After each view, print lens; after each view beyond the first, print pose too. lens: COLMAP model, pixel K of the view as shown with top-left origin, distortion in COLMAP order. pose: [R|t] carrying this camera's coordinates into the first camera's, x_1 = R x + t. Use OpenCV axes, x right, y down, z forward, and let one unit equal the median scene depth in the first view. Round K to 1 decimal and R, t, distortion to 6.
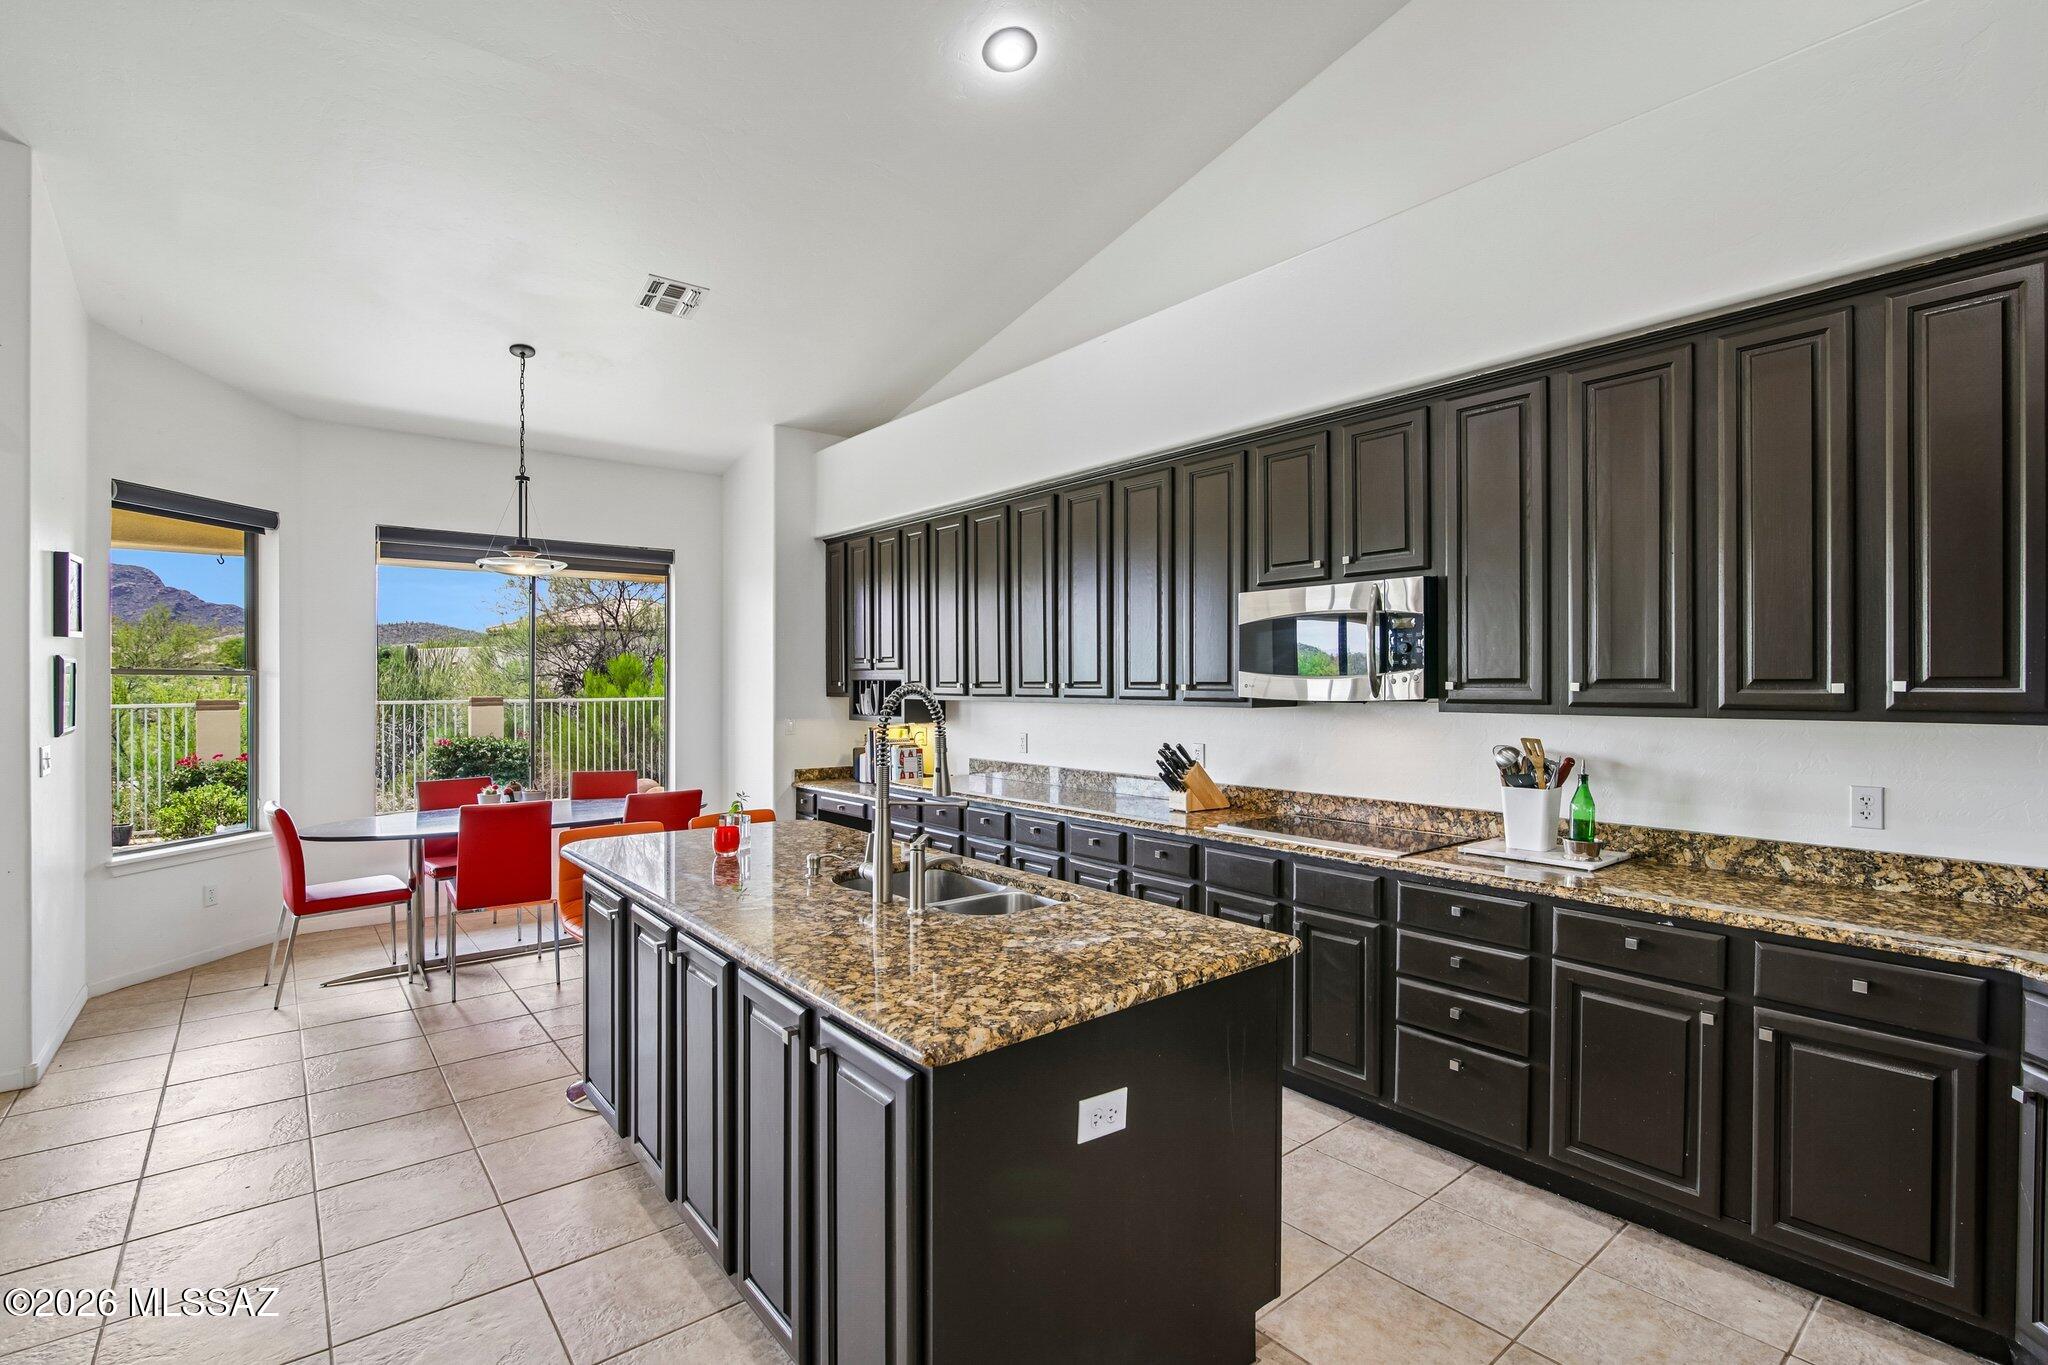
lens RADIAL K [[943.3, 0, 1029.6], [0, 943.3, 684.2], [0, 0, 1]] dist [-0.018605, 0.002453]
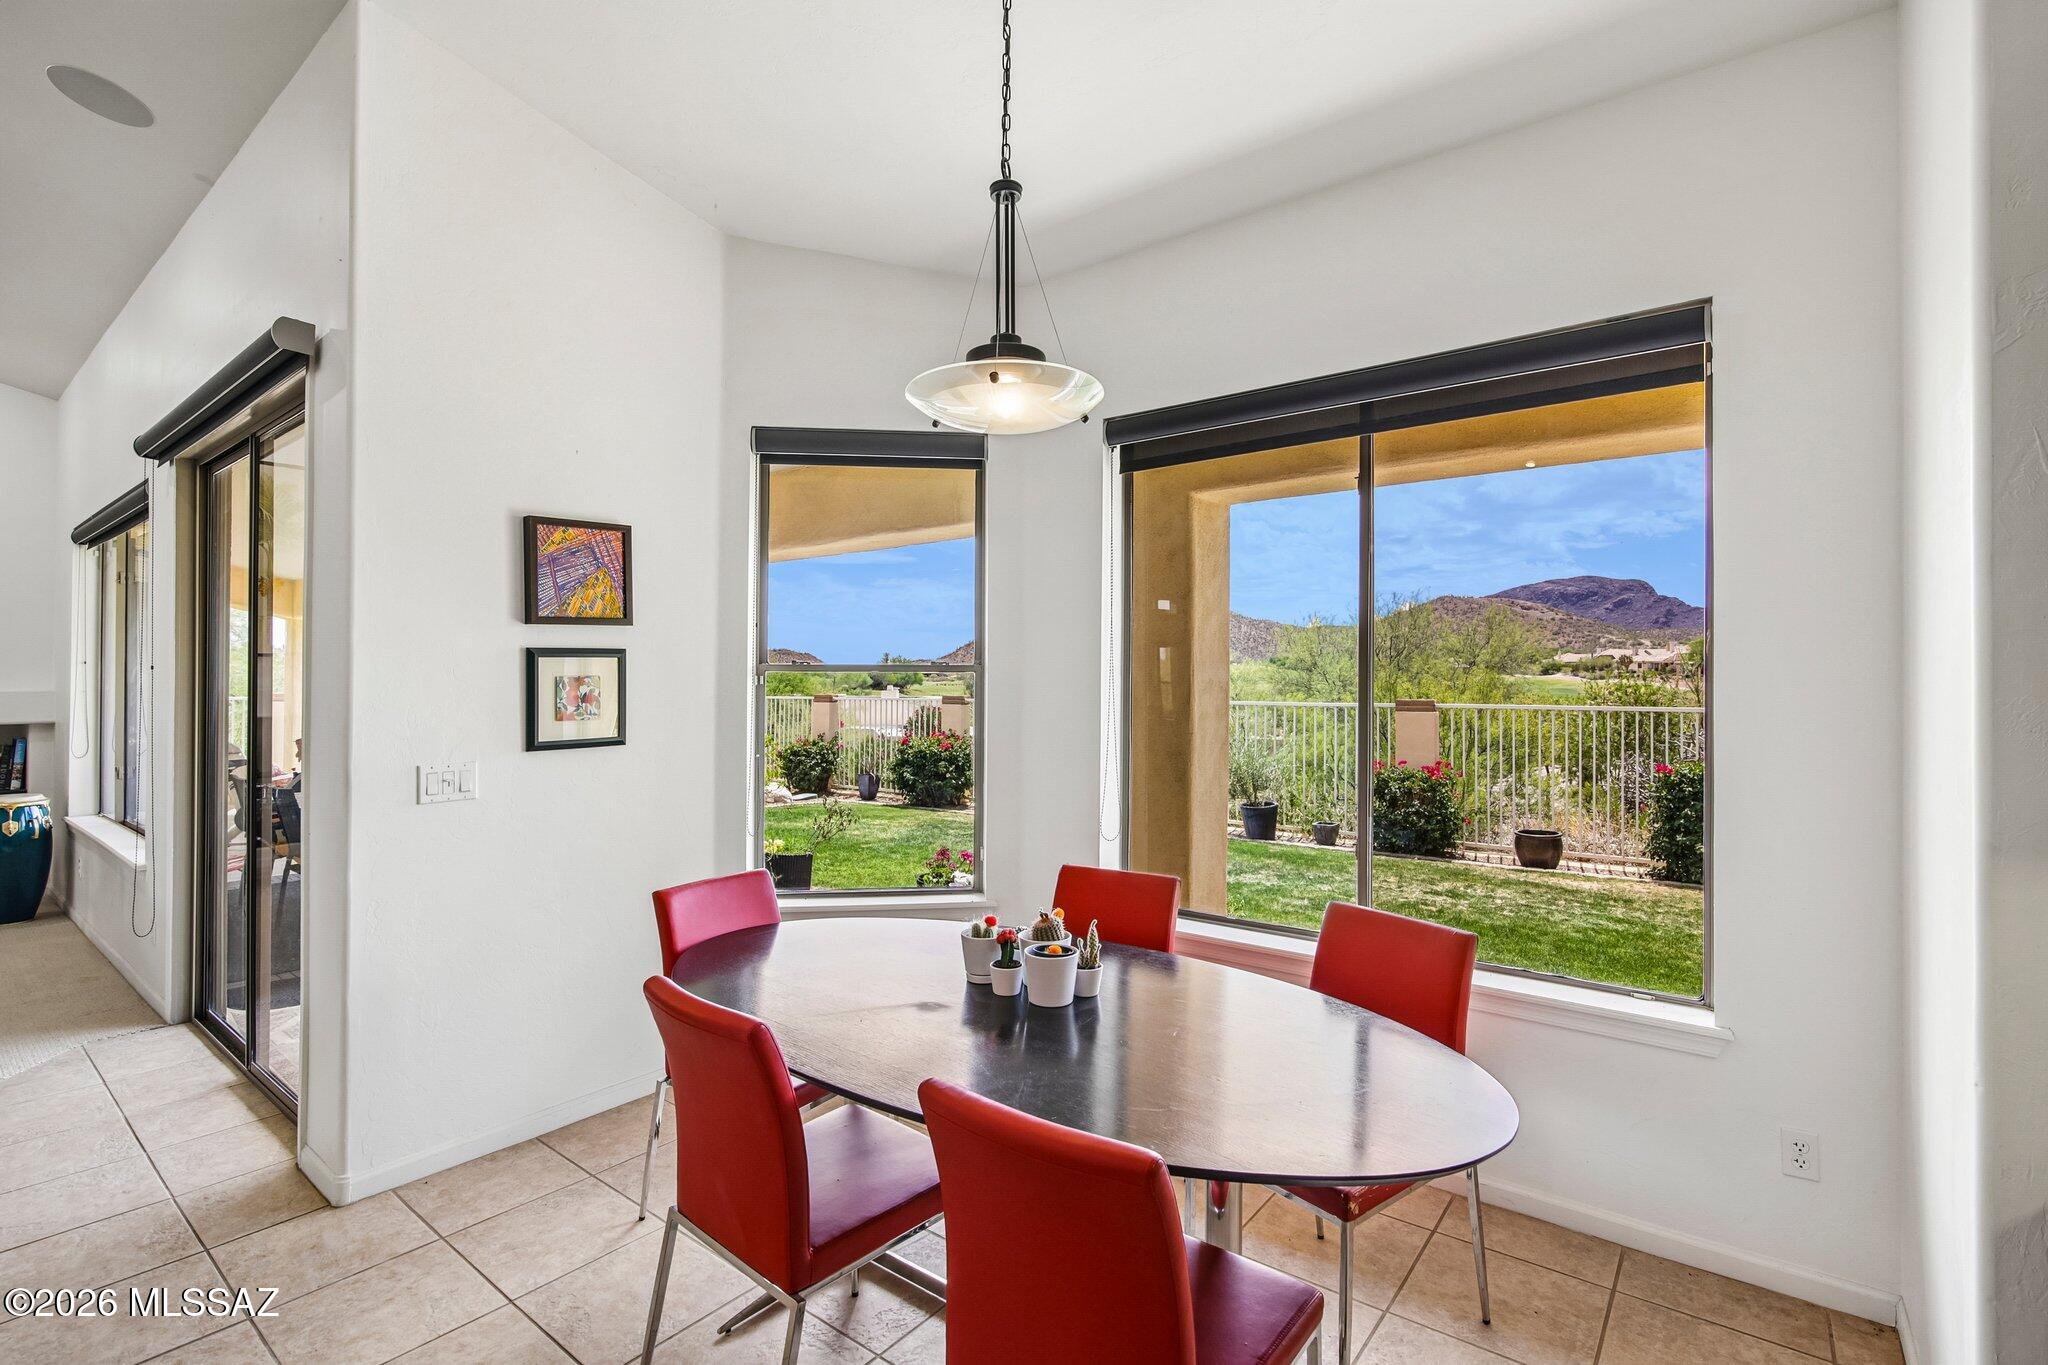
lens RADIAL K [[943.3, 0, 1014.6], [0, 943.3, 667.9], [0, 0, 1]] dist [-0.018605, 0.002453]
pose [[0.217494, -0.012380, -0.975983, -0.127738], [-0.002665, 0.999908, -0.013278, -0.002966], [0.976058, 0.005489, 0.217441, 0.855450]]
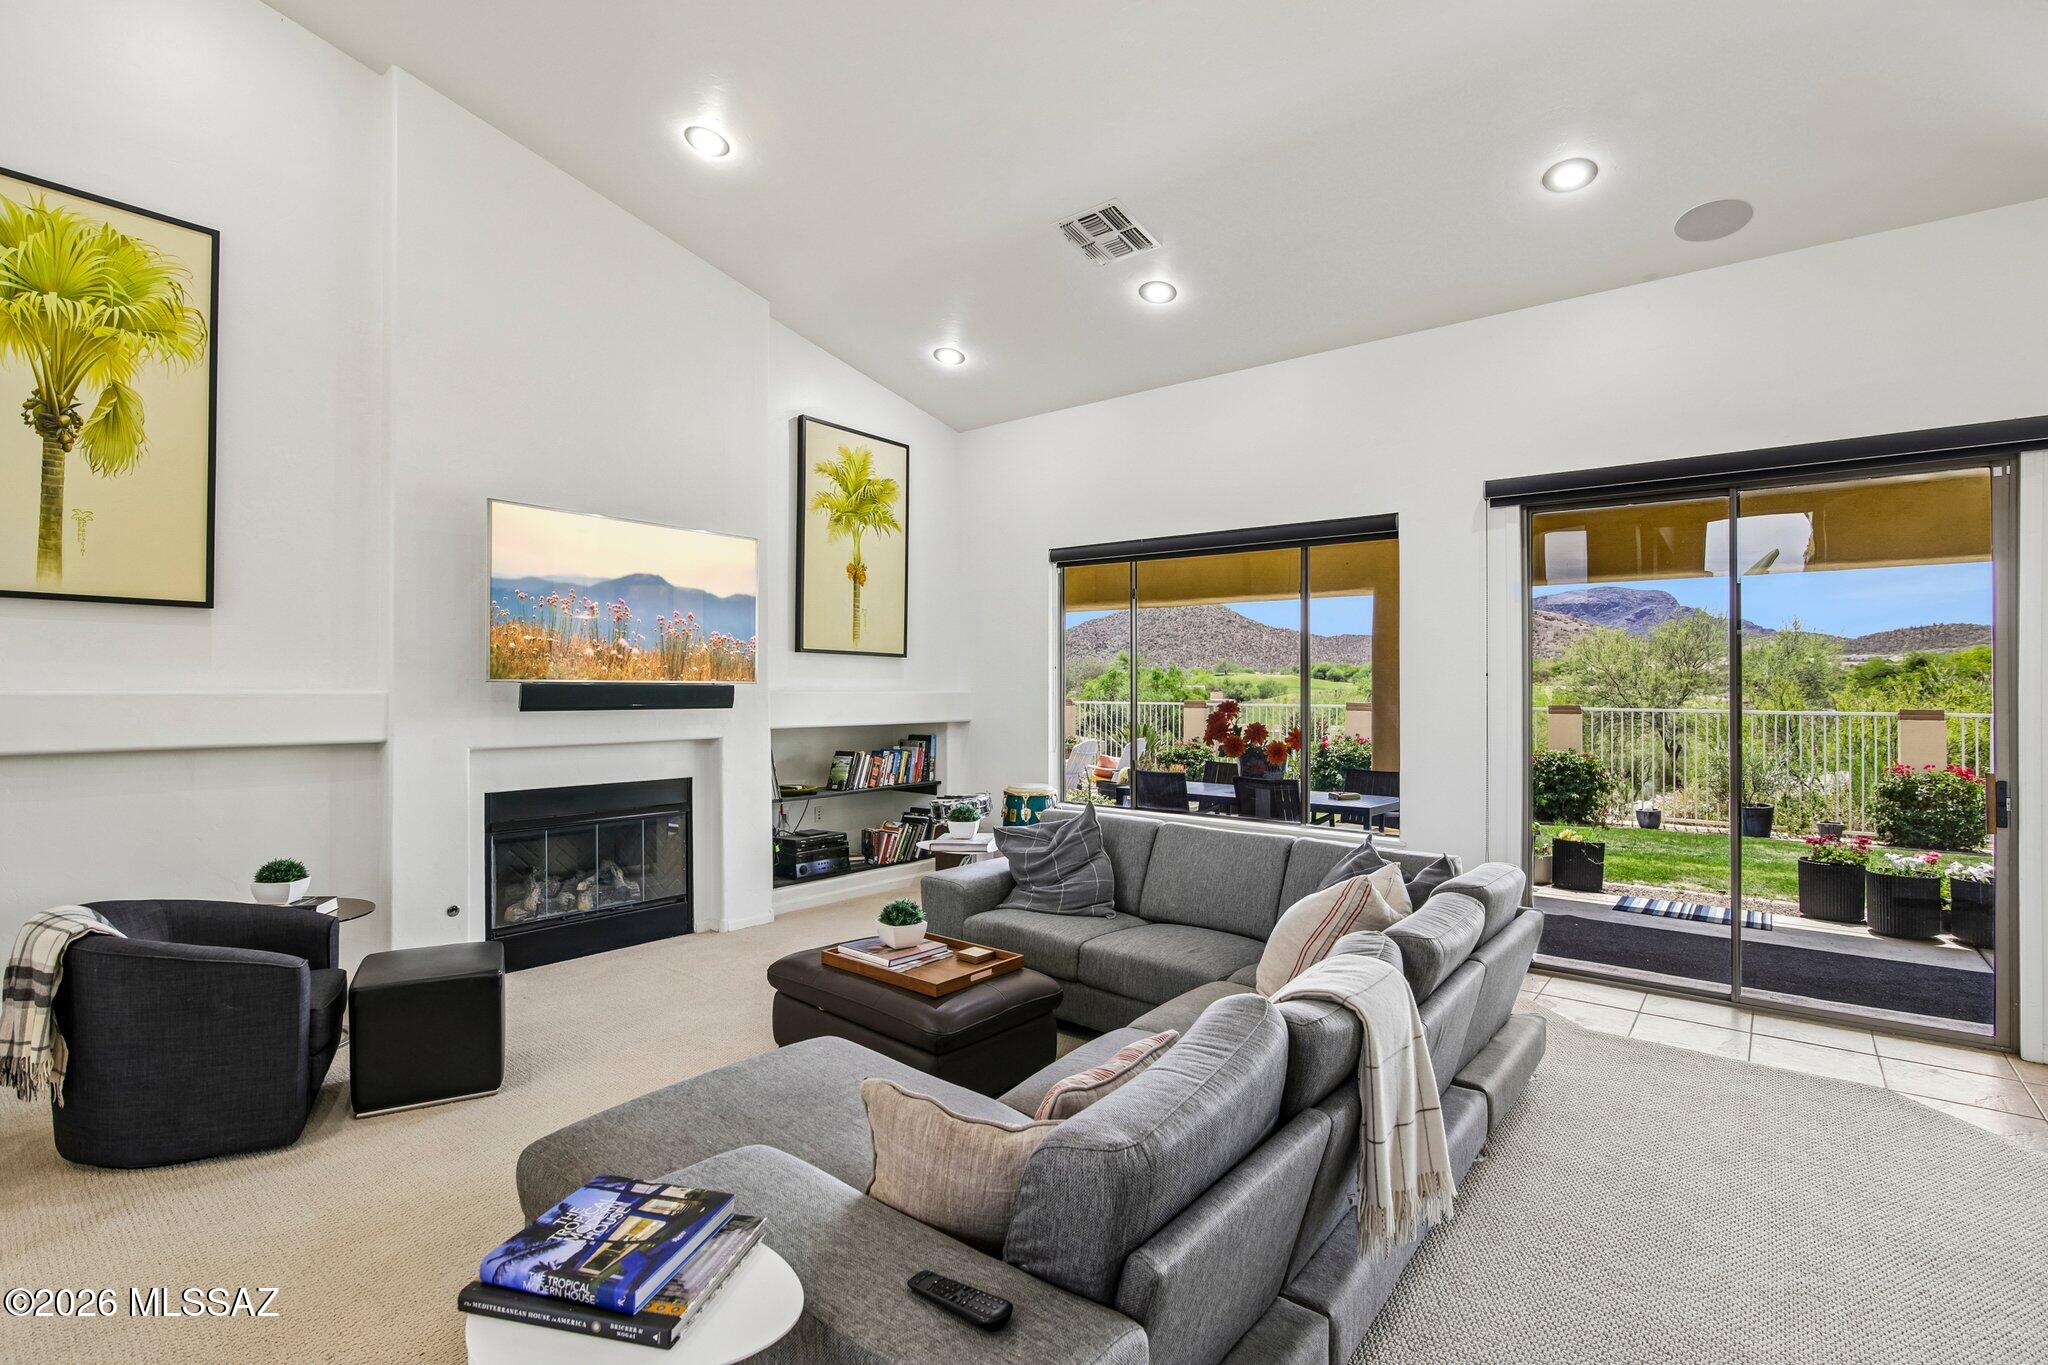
lens RADIAL K [[943.3, 0, 1017.2], [0, 943.3, 676.9], [0, 0, 1]] dist [-0.018605, 0.002453]
pose [[0.198564, -0.007311, -0.980061, -0.204982], [-0.011756, 0.999882, -0.009840, 0.004177], [0.980017, 0.013475, 0.198455, -0.270914]]
